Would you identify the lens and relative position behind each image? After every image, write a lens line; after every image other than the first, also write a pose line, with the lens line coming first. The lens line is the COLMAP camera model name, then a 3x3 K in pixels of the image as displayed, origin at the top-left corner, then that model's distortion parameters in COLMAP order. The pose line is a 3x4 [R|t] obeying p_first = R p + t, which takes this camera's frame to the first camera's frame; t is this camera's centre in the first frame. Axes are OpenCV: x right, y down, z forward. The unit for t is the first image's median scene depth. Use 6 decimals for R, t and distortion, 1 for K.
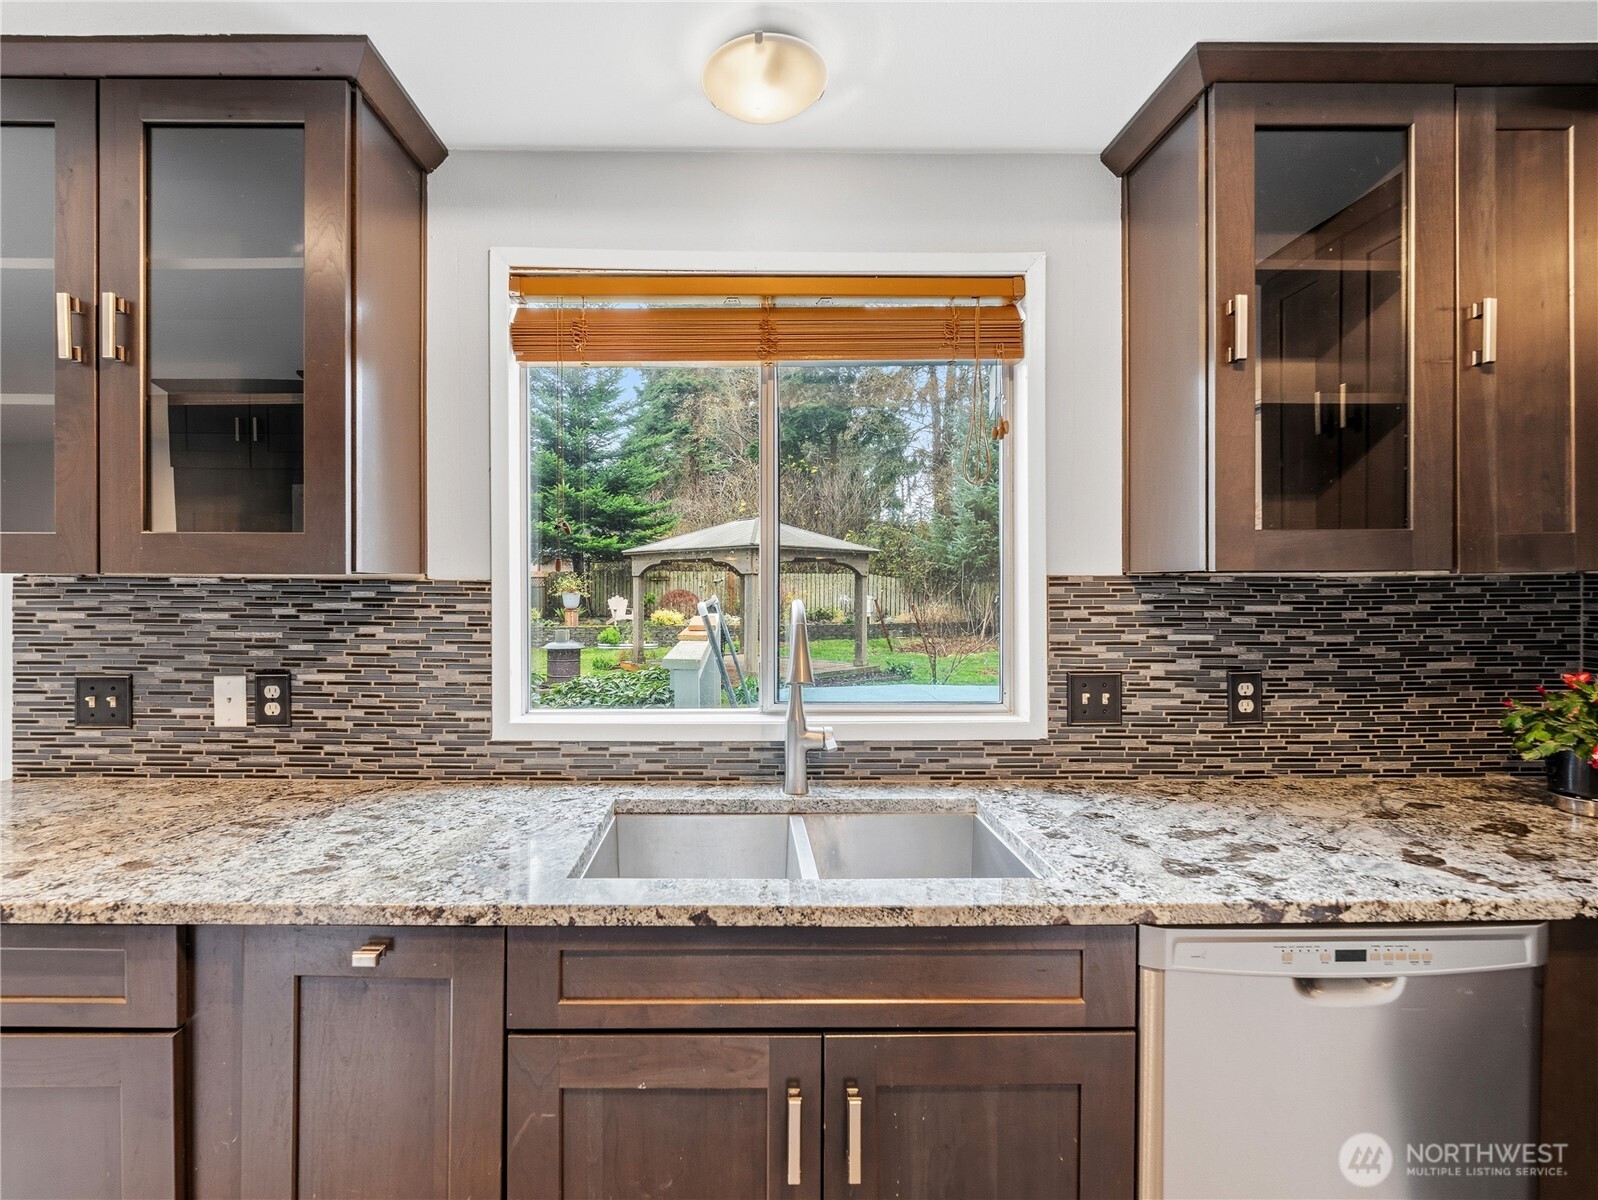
lens RADIAL K [[745.3, 0, 739.0], [0, 745.3, 585.2], [0, 0, 1]] dist [-0.001474, 0.000037]
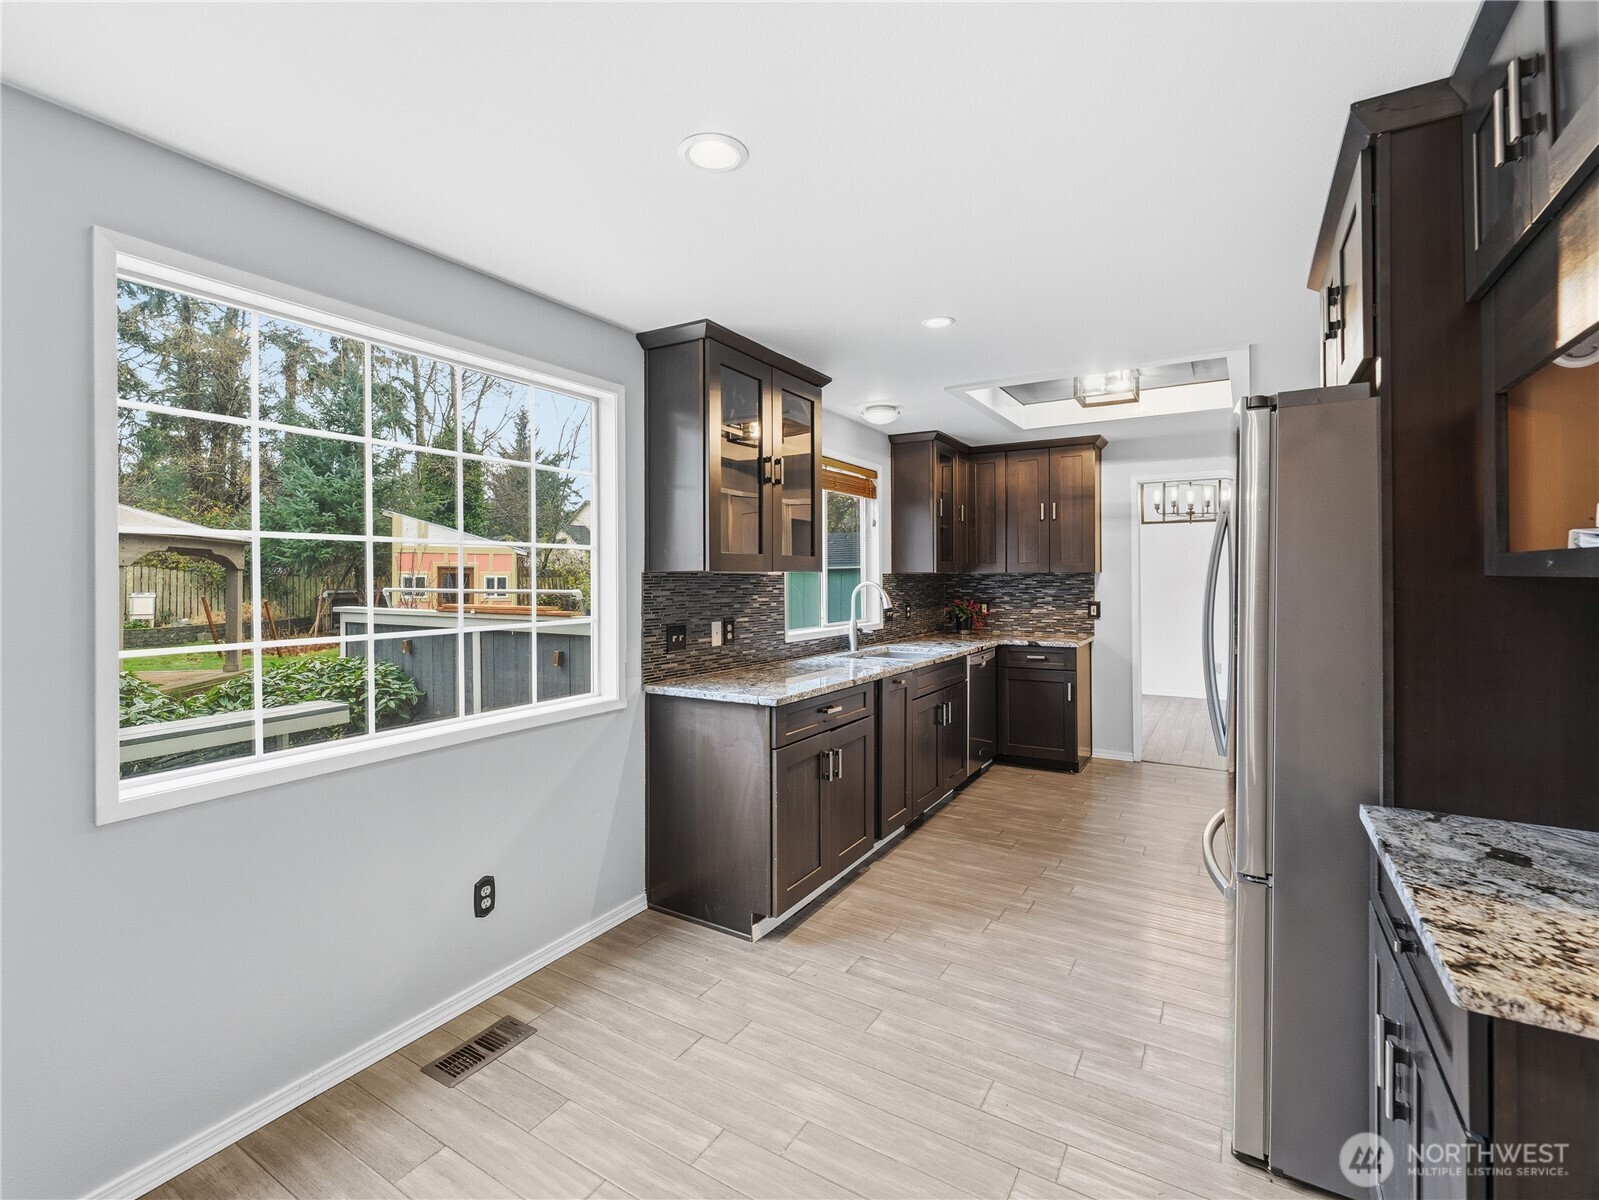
lens RADIAL K [[726.9, 0, 795.0], [0, 726.9, 574.4], [0, 0, 1]] dist [0.005002, -0.004182]
pose [[0.525388, 0.002729, 0.850858, -2.264966], [0.004548, 0.999972, -0.006016, 0.006038], [-0.850851, 0.007030, 0.525361, -0.232541]]
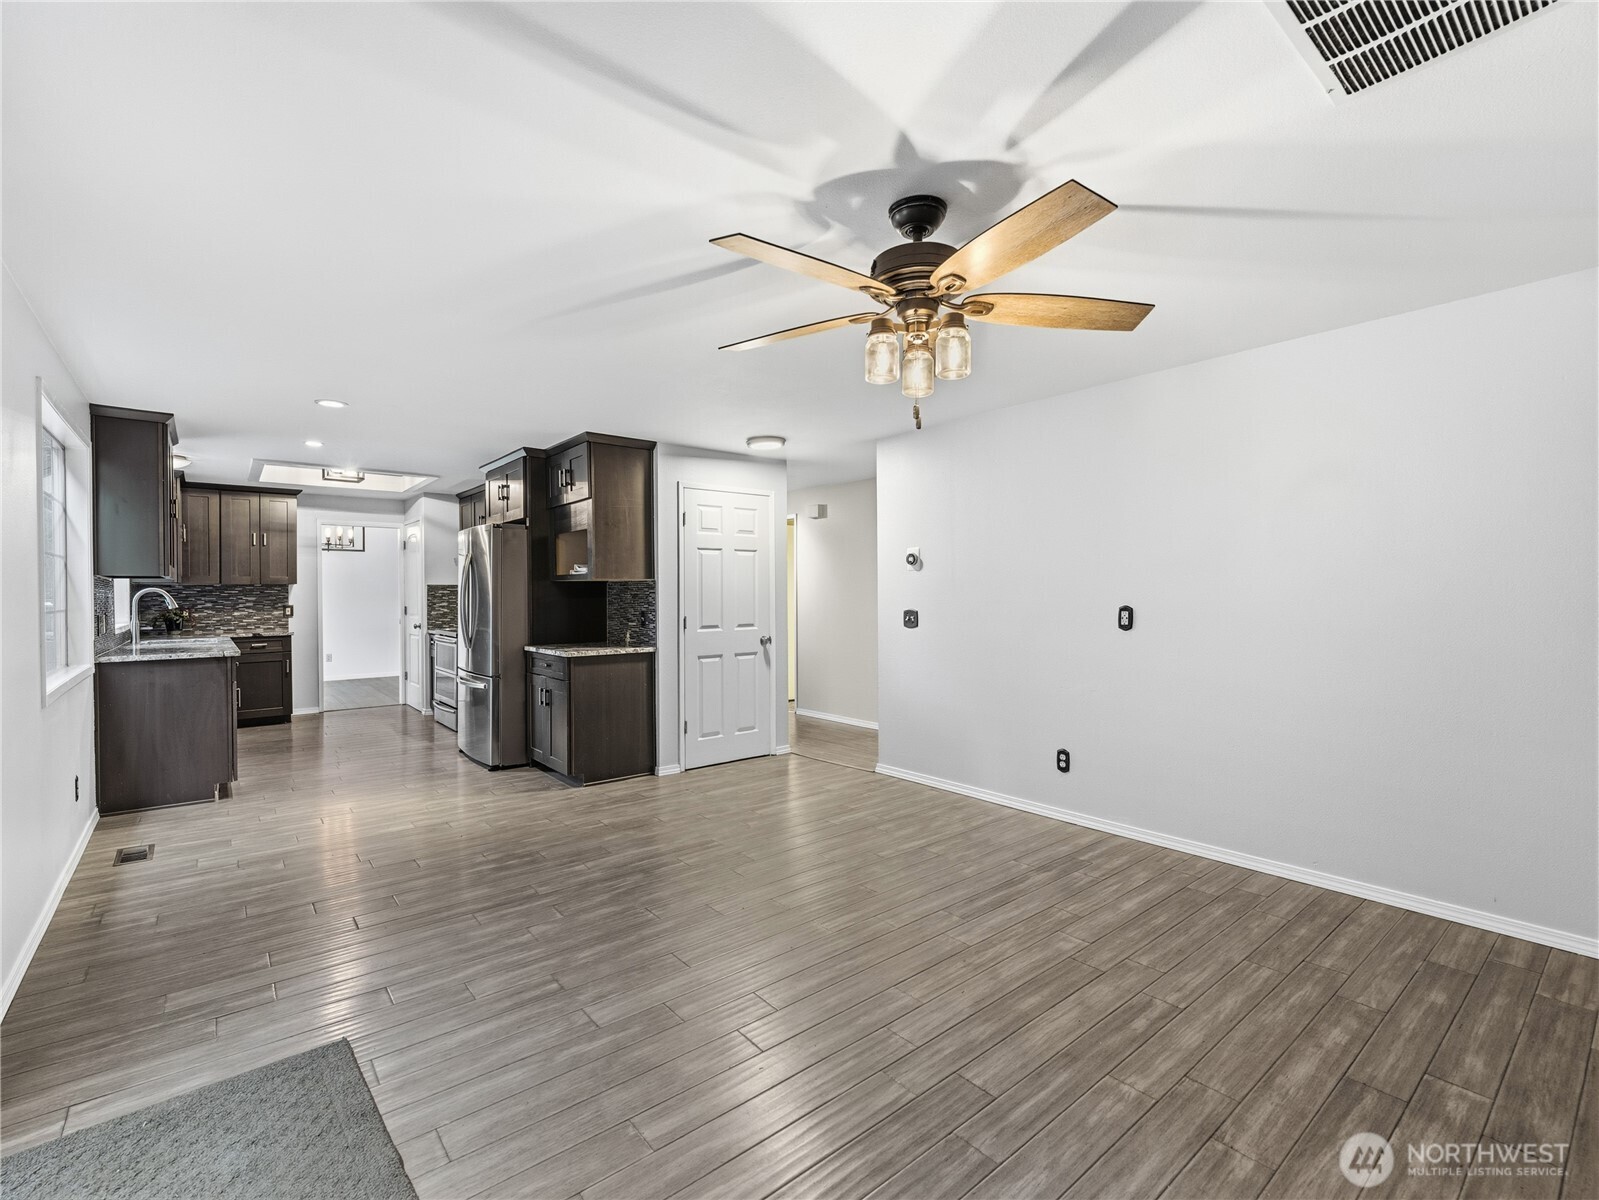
lens RADIAL K [[726.9, 0, 799.0], [0, 726.9, 592.6], [0, 0, 1]] dist [0.005002, -0.004182]
pose [[-0.628091, 0.007621, 0.778102, -4.319807], [0.011042, 0.999939, -0.000881, 0.073029], [-0.778061, 0.008039, -0.628137, 0.693842]]
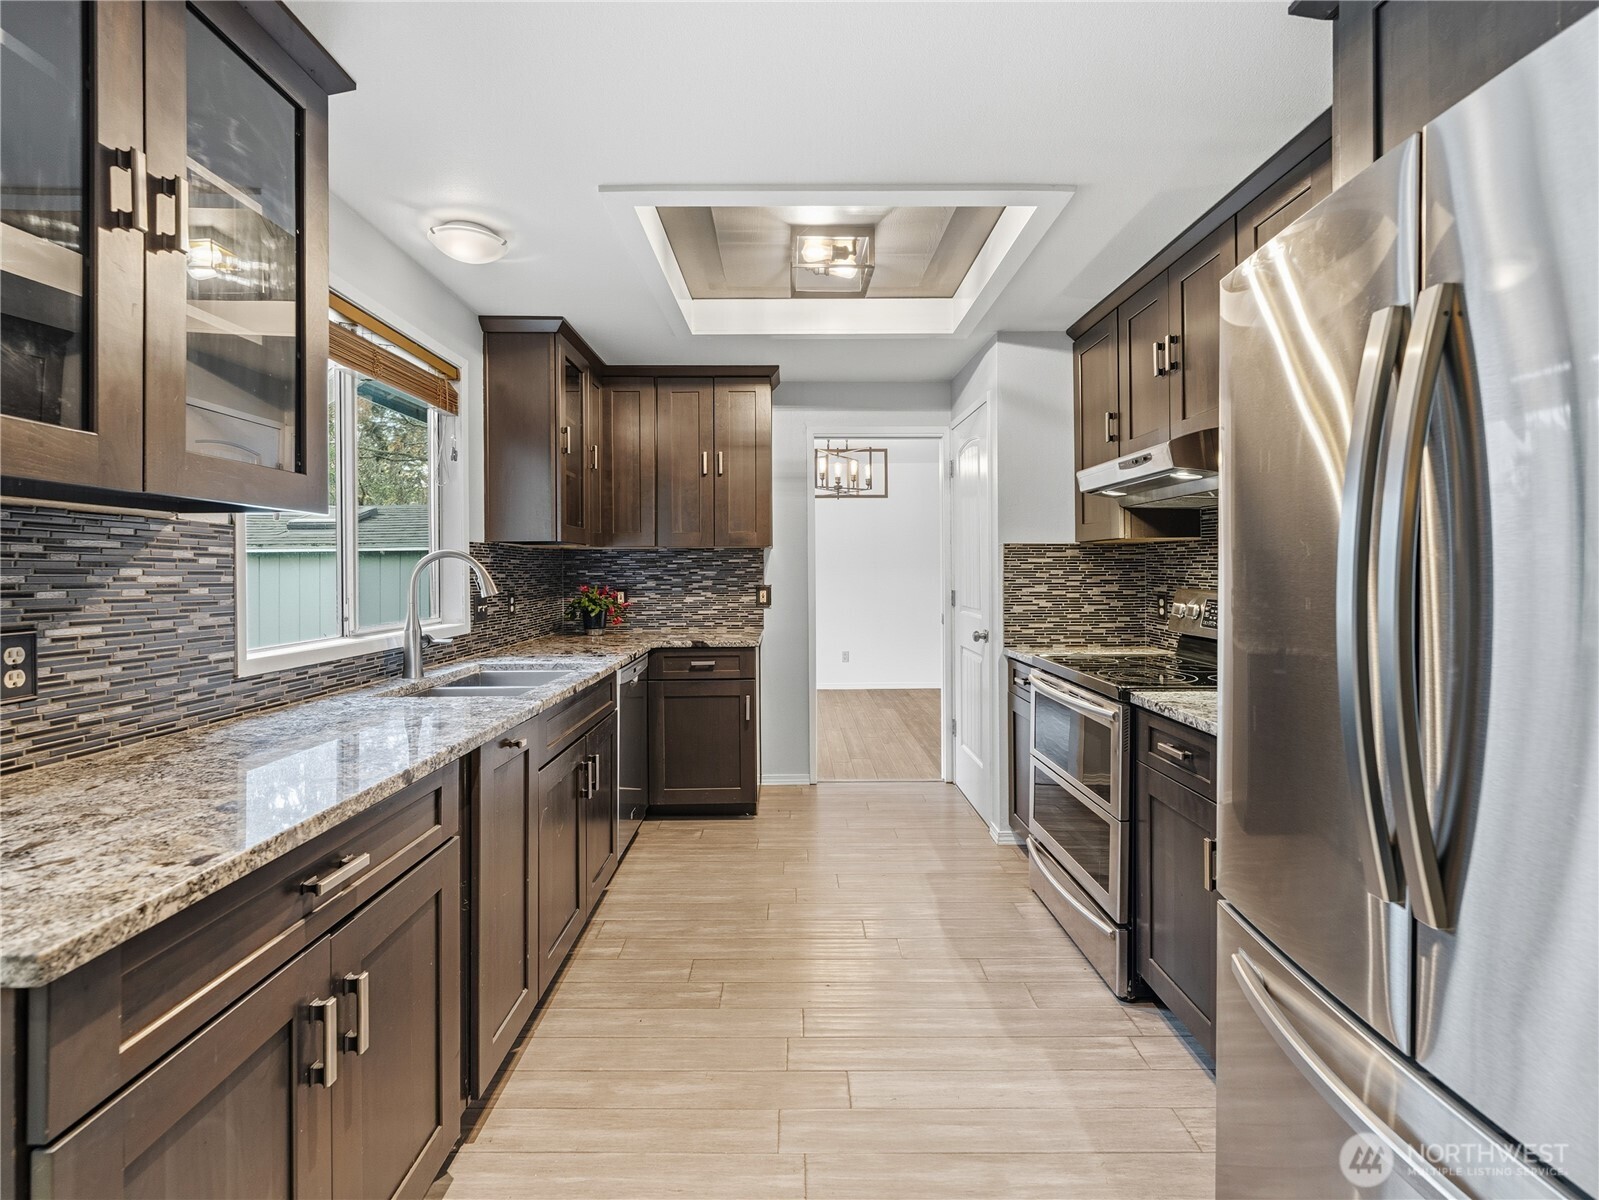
lens RADIAL K [[726.9, 0, 793.0], [0, 726.9, 570.3], [0, 0, 1]] dist [0.005002, -0.004182]
pose [[0.002113, 0.001056, 0.999997, -1.346508], [0.007322, 0.999973, -0.001072, 0.063849], [-0.999971, 0.007324, 0.002105, 0.219915]]
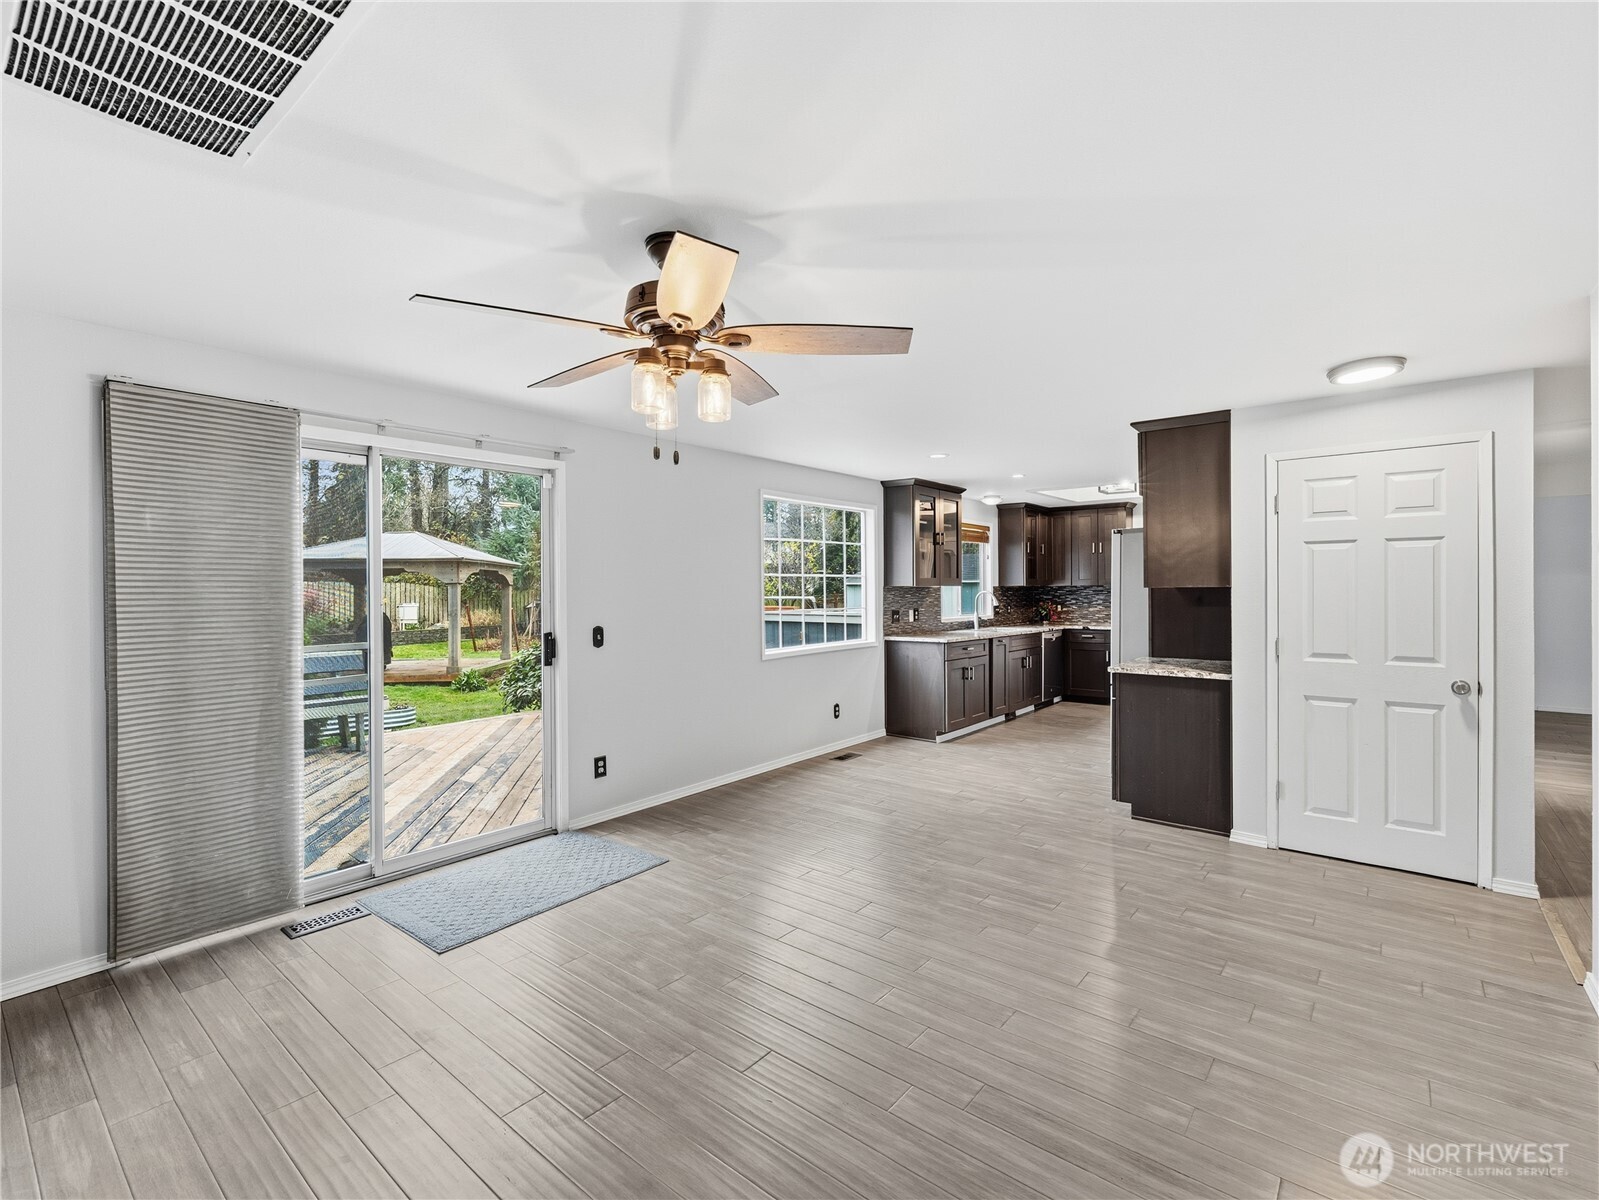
lens RADIAL K [[726.9, 0, 790.5], [0, 726.9, 595.5], [0, 0, 1]] dist [0.005002, -0.004182]
pose [[0.646438, -0.009542, 0.762907, -4.302073], [0.008577, 0.999949, 0.005238, 0.011777], [-0.762918, 0.003157, 0.646487, -1.164926]]
